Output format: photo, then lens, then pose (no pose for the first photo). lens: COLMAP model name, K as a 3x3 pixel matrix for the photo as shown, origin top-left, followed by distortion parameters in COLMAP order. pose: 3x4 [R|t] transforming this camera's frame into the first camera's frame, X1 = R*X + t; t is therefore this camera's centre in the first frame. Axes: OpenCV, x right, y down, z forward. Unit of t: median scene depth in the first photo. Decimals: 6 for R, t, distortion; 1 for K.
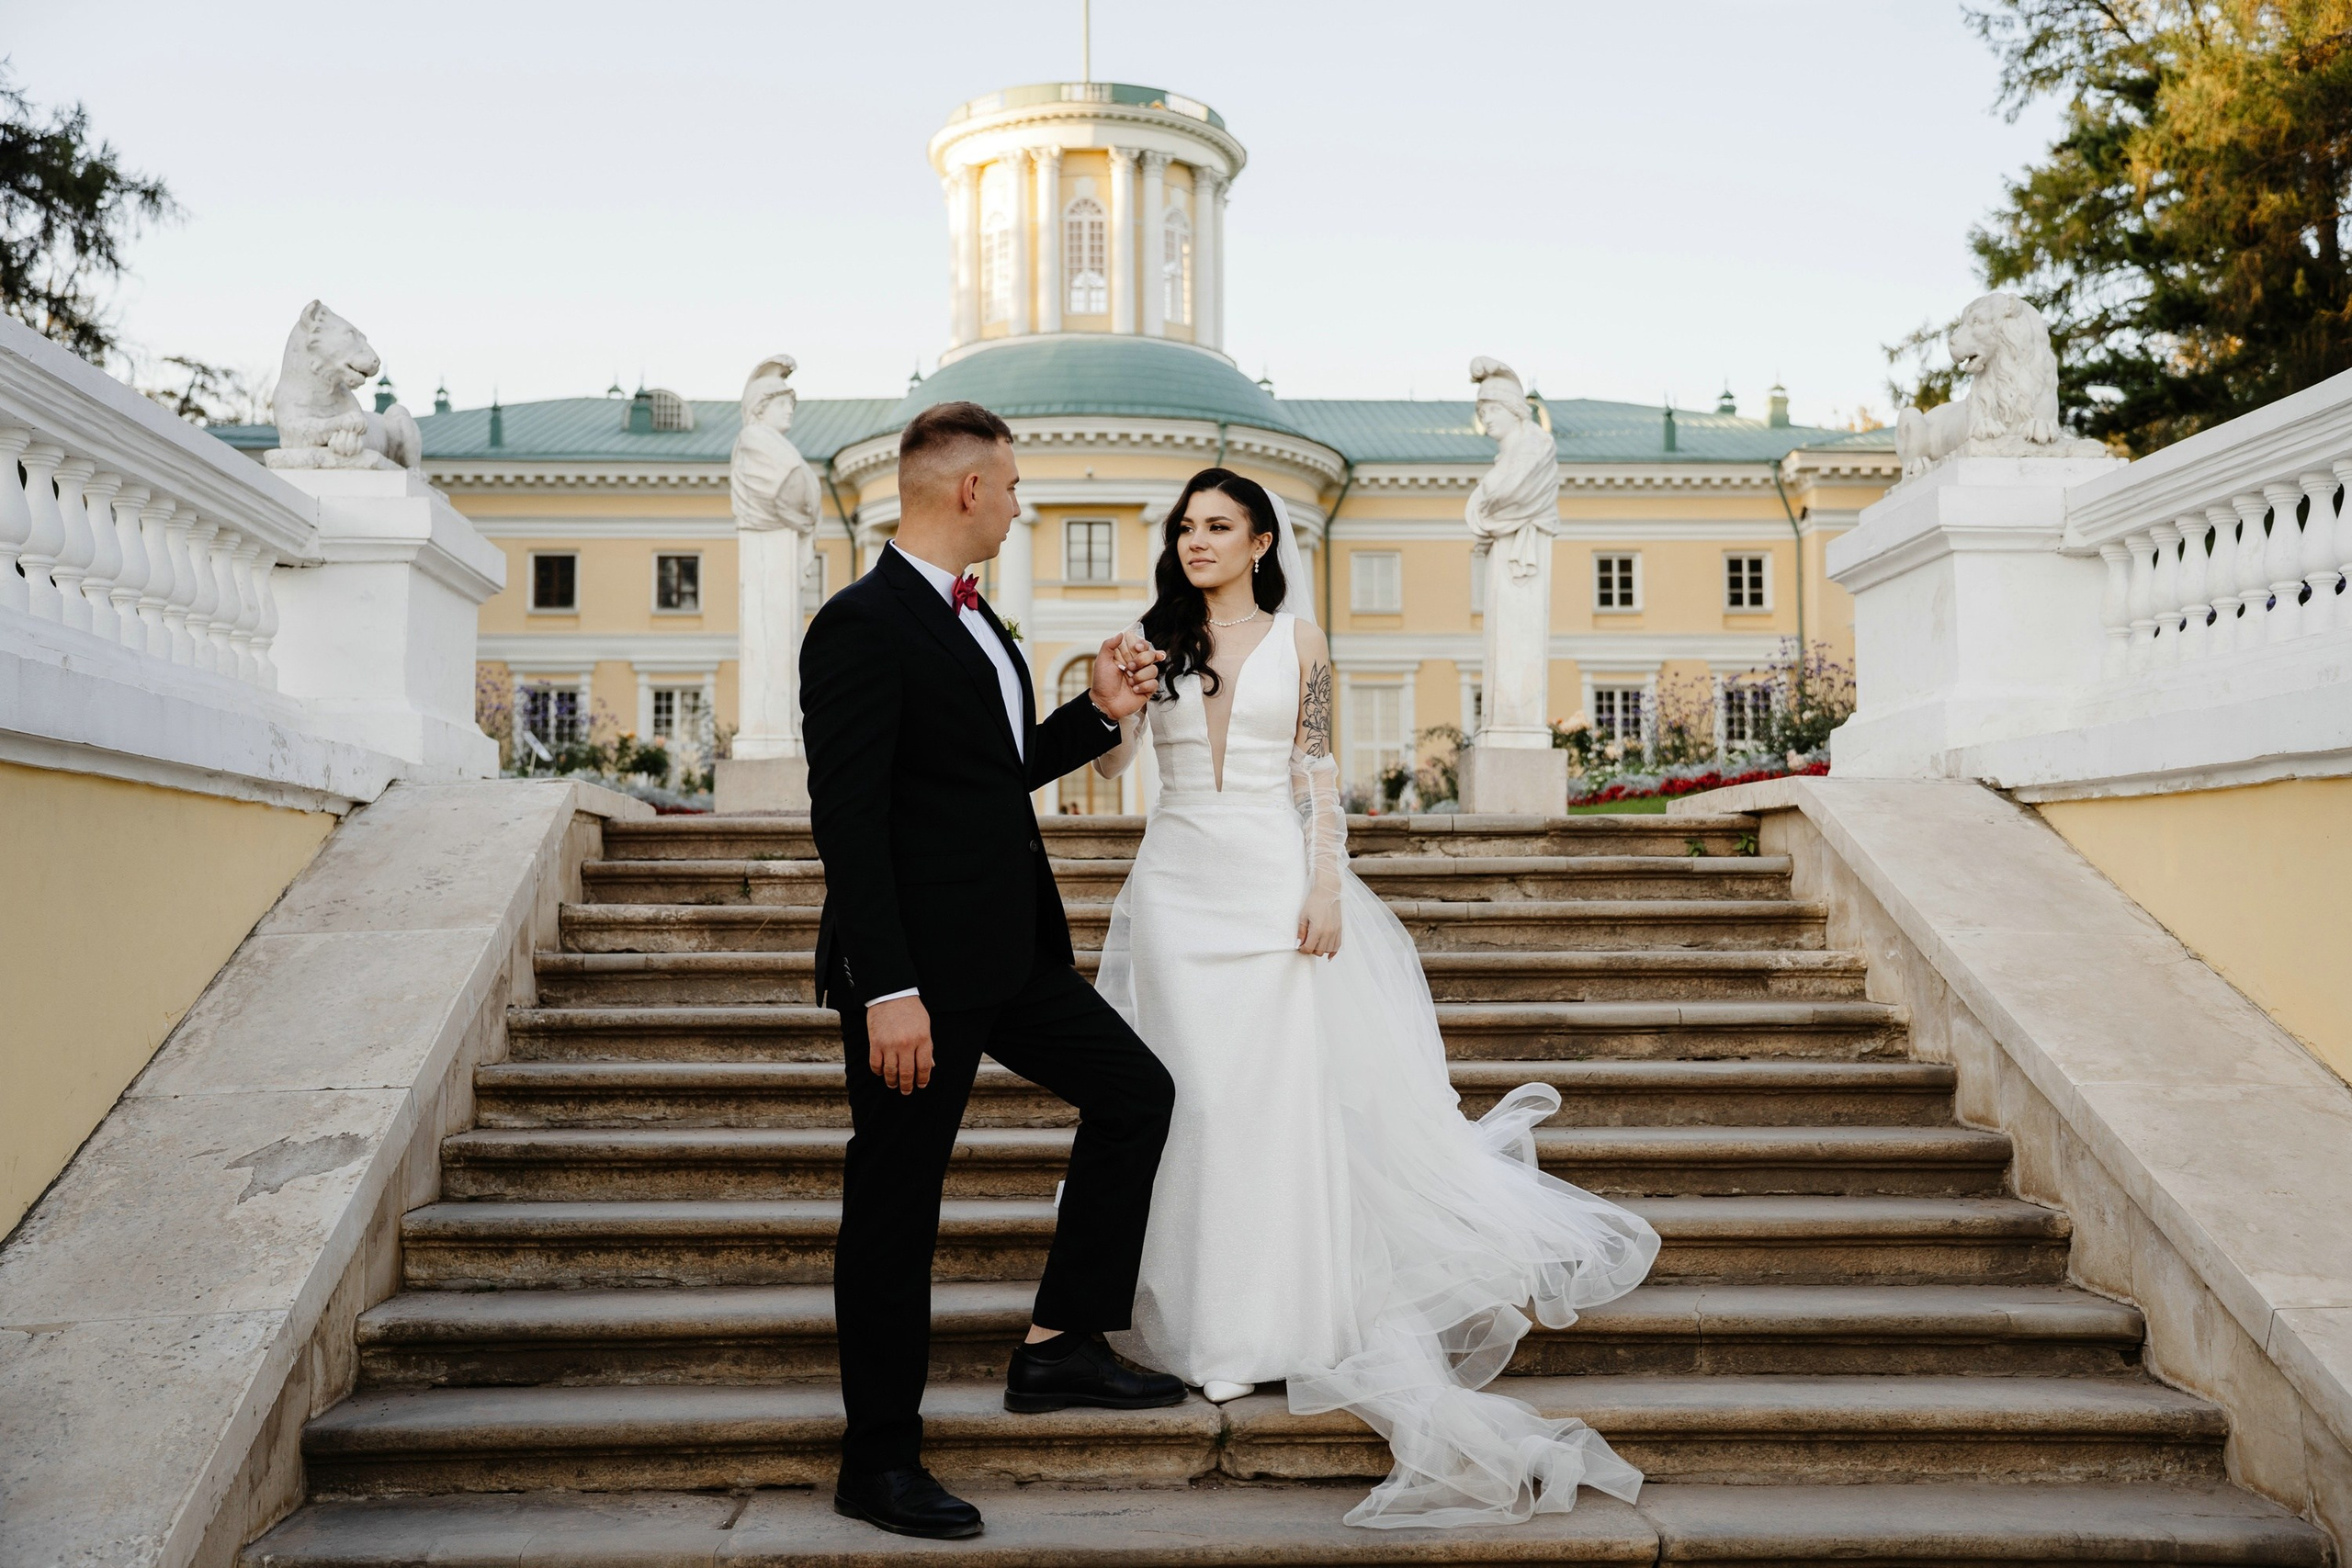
lens RADIAL K [[2290.1, 0, 1145.5], [0, 2290.1, 758.1], [0, 0, 1]] dist [0.033577, 0.000000]
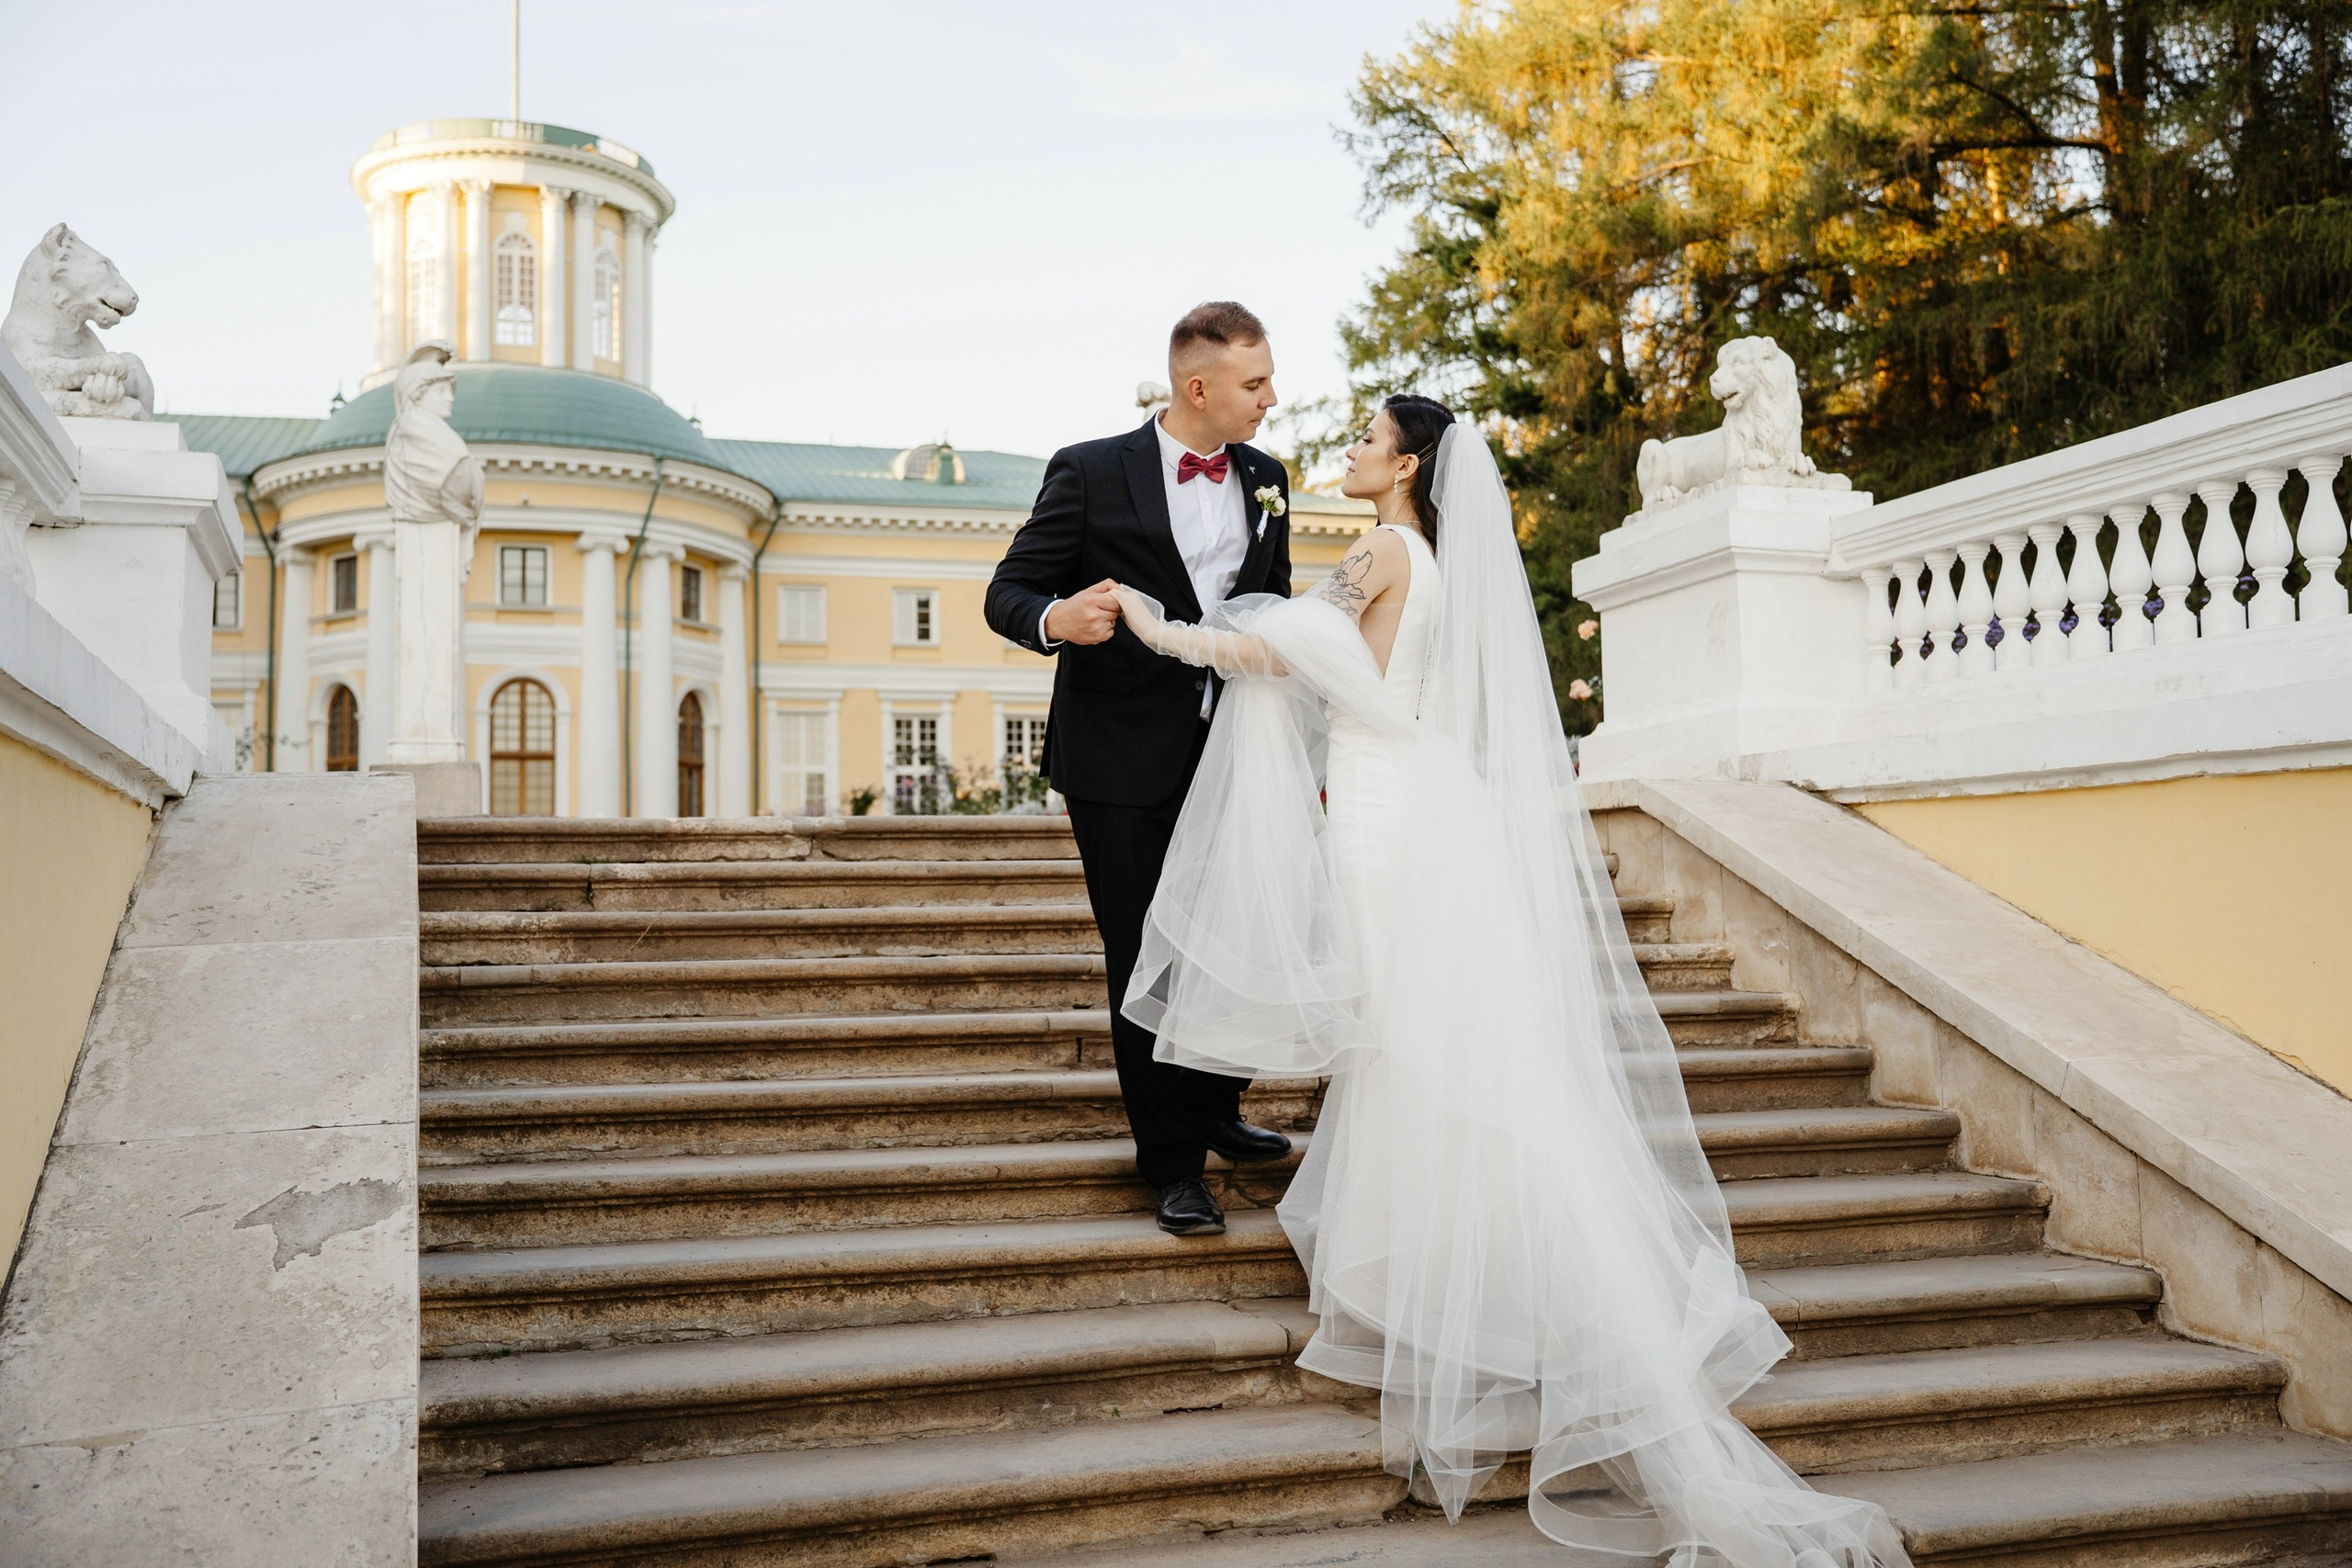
lens RADIAL K [[2140.4, 0, 1148.1], [0, 2140.4, 767.6], [0, 0, 1]] dist [0.001886, 0.000000]
pose [[0.963715, 0.007602, 0.266824, -0.176664], [-0.005768, 0.999954, -0.007658, 0.010909], [-0.266870, 0.005841, 0.963715, 0.107681]]
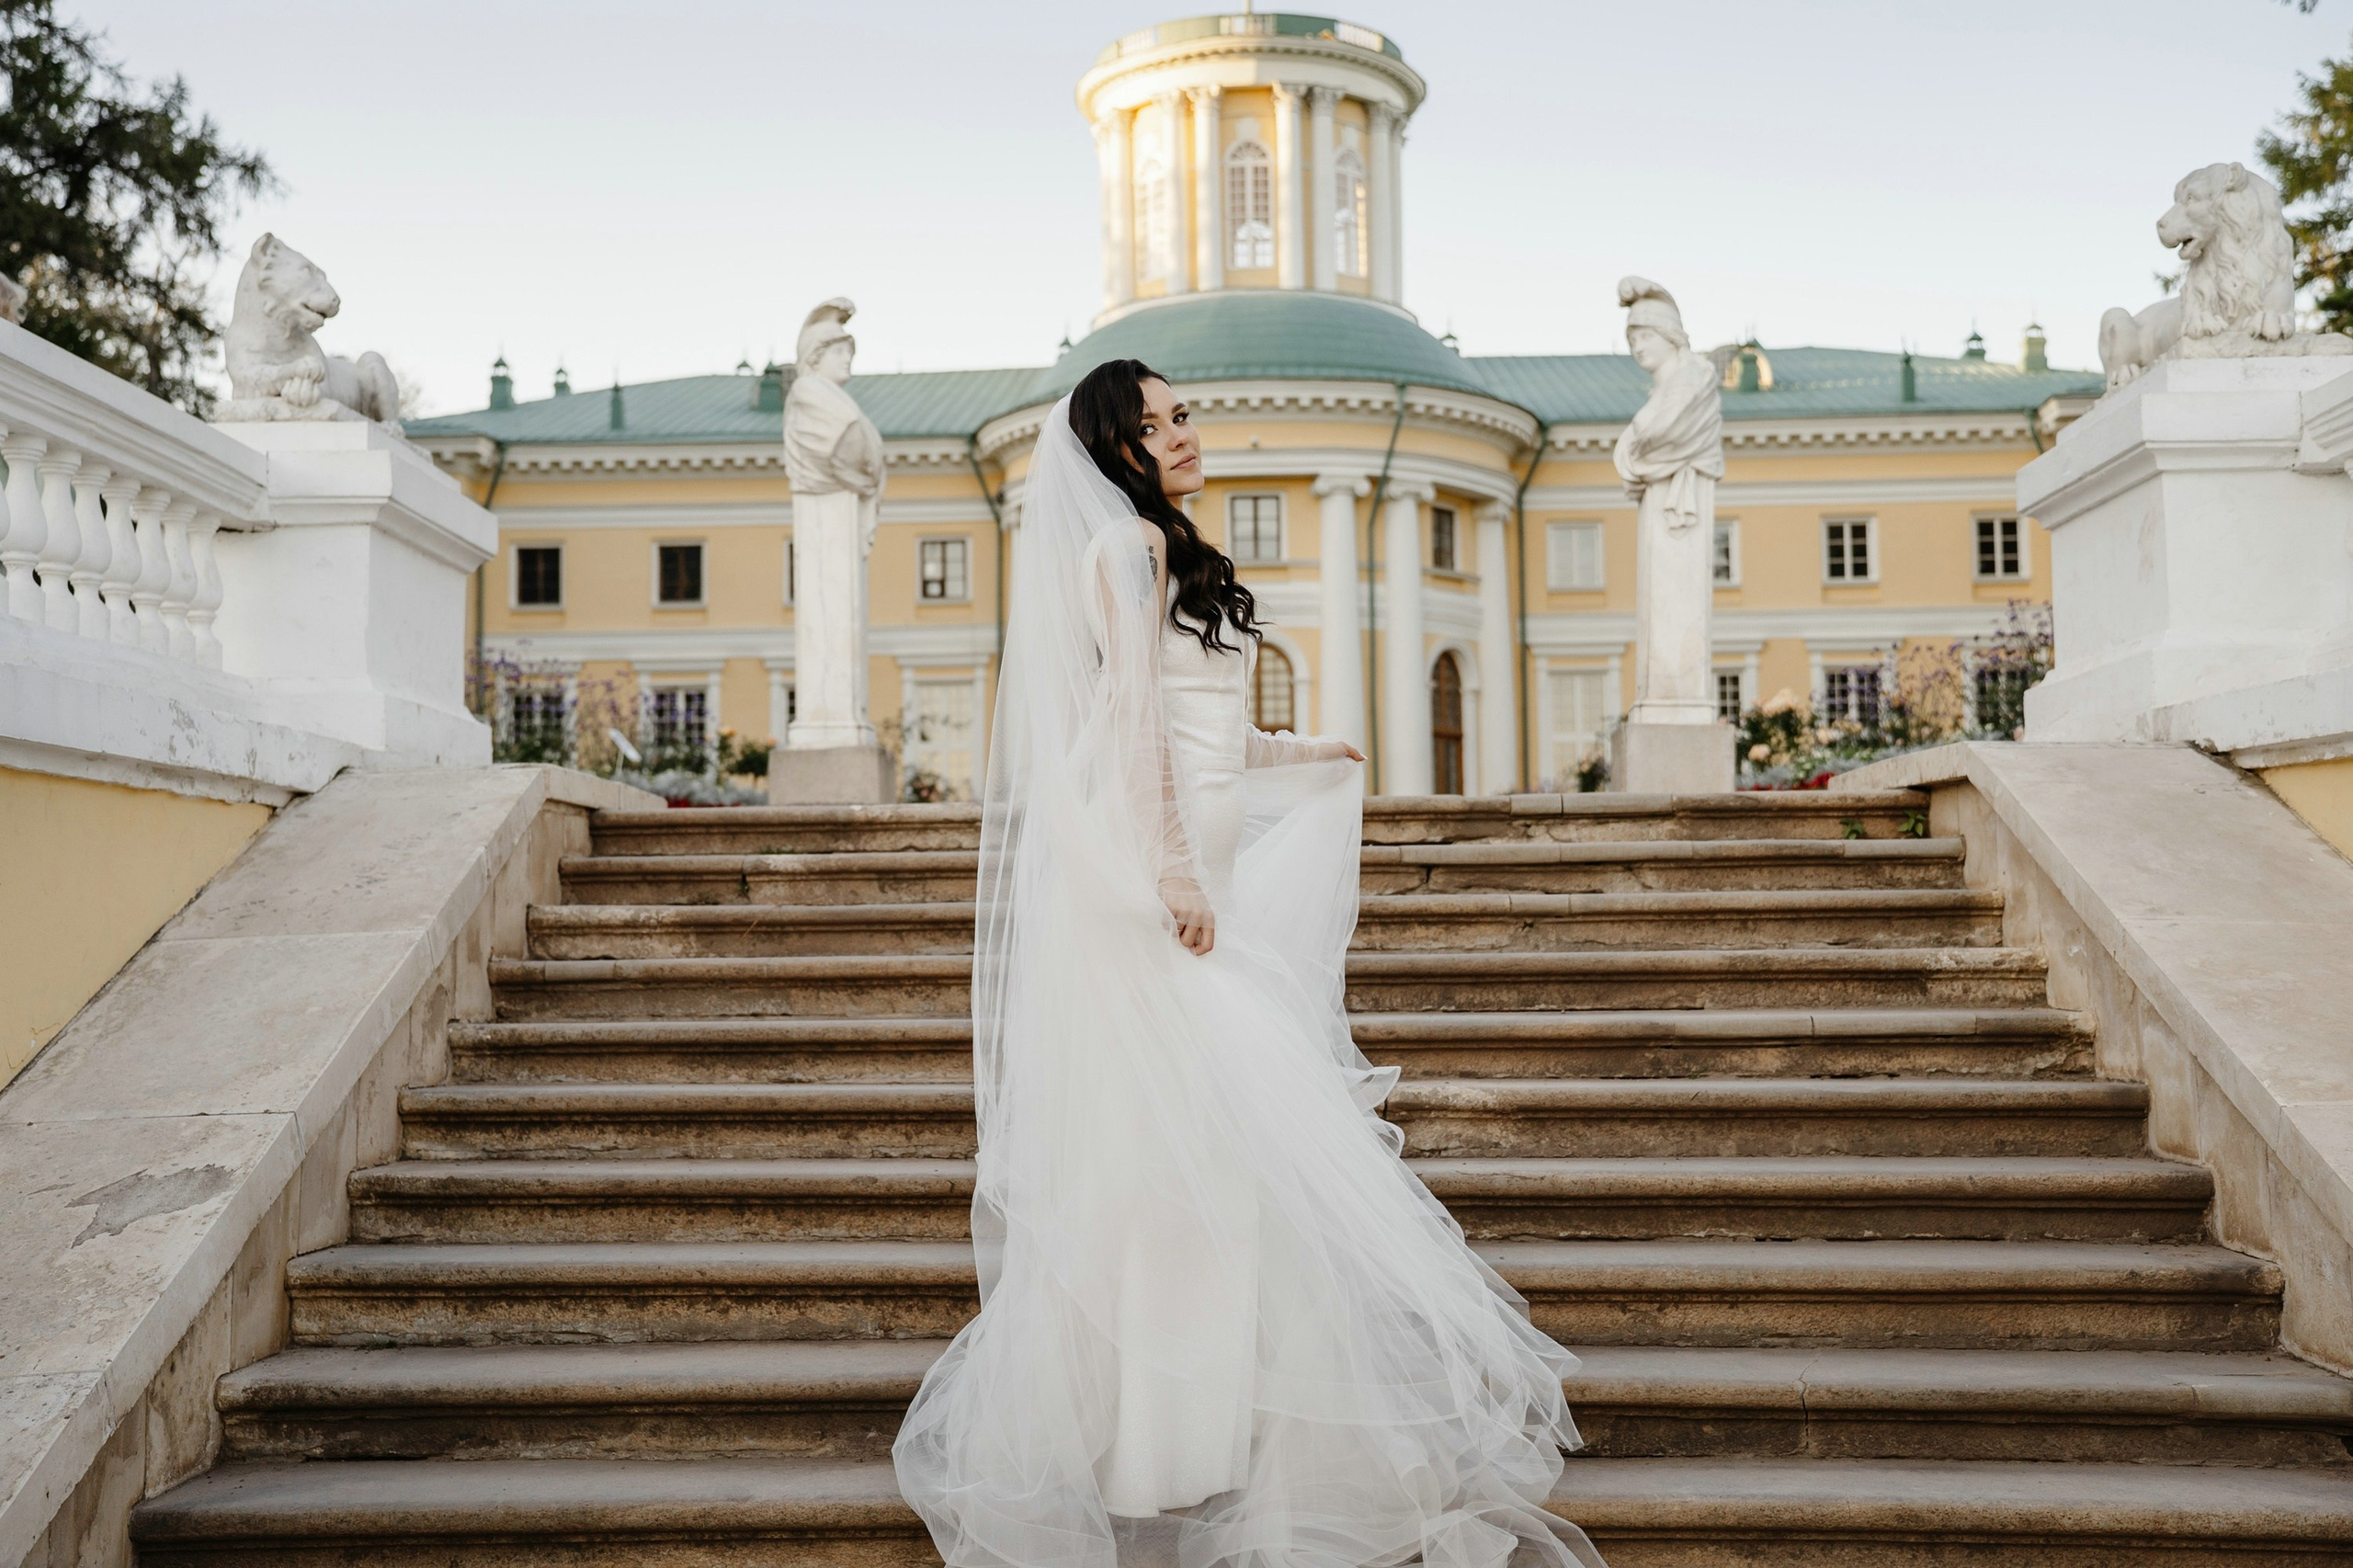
lens RADIAL K [[2501.3, 0, 1127.0], [0, 2501.3, 759.9], [0, 0, 1]] dist [0.061636, 0.000000]
pose [[0.996737, -0.013443, -0.079591, 0.046330], [0.013527, 0.999908, 0.000516, 0.009161], [0.079577, -0.001591, 0.996827, 0.050450]]
